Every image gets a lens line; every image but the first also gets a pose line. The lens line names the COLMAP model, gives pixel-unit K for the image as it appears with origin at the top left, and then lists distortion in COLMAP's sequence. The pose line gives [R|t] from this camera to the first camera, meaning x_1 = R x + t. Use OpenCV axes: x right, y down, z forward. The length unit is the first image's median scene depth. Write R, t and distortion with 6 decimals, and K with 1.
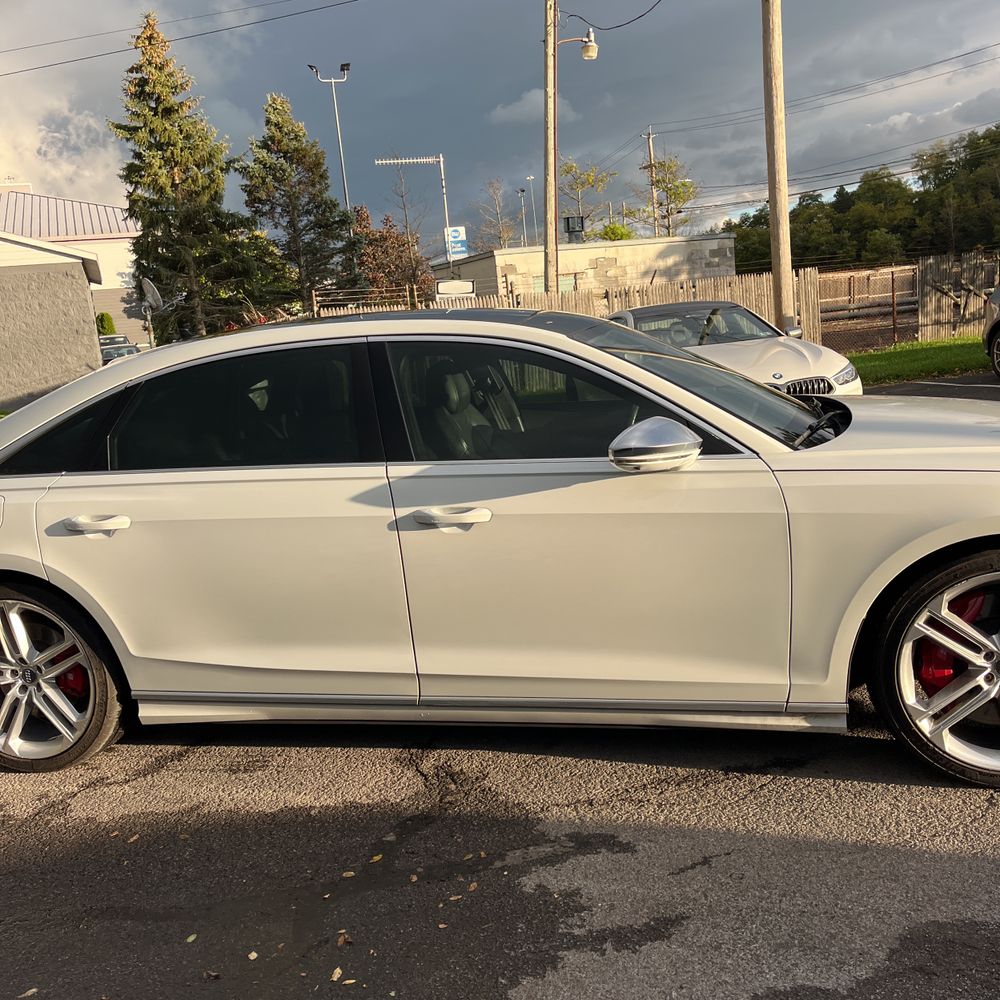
lens RADIAL K [[1010.8, 0, 501.8], [0, 1010.8, 522.4], [0, 0, 1]] dist [0.029180, 0.000000]
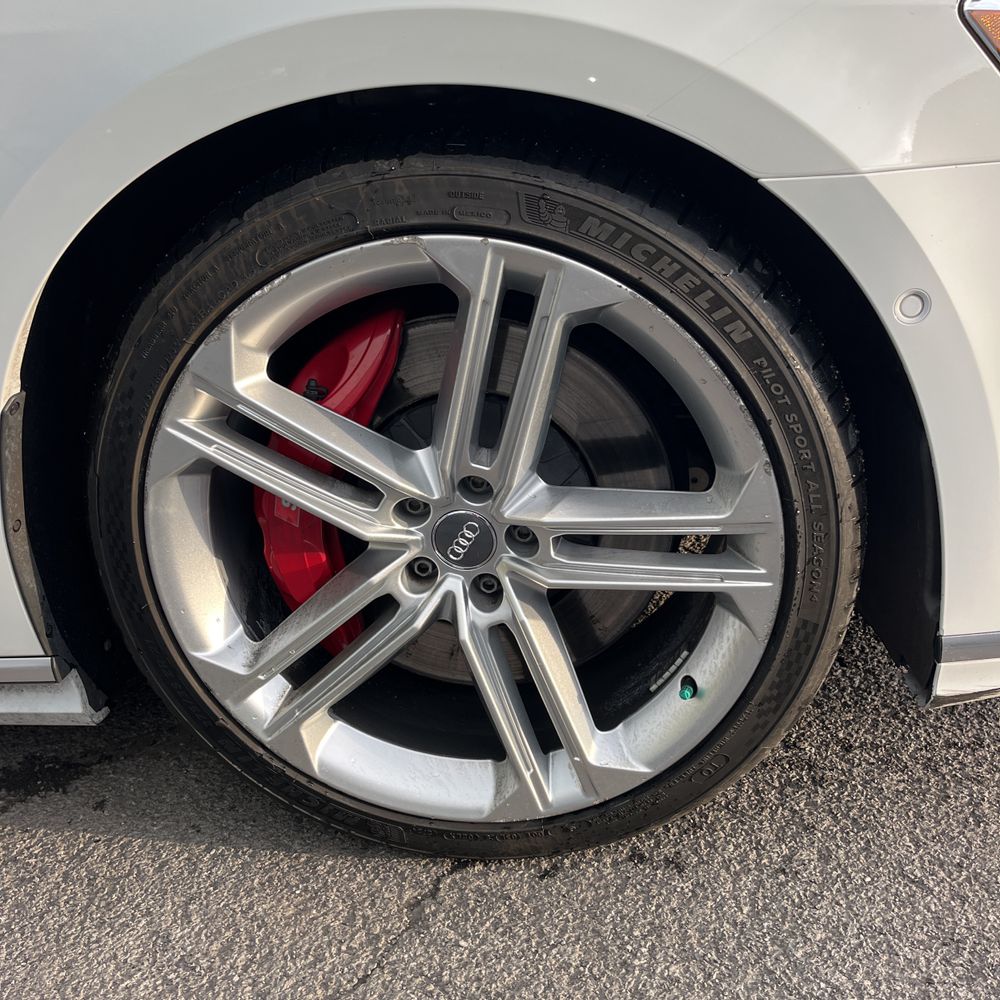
lens RADIAL K [[1010.8, 0, 506.4], [0, 1010.8, 502.4], [0, 0, 1]] dist [0.029180, 0.000000]
pose [[0.994853, -0.044764, 0.090910, 0.397293], [0.027121, 0.982031, 0.186759, 0.056116], [-0.097637, -0.183332, 0.978190, 0.556614]]
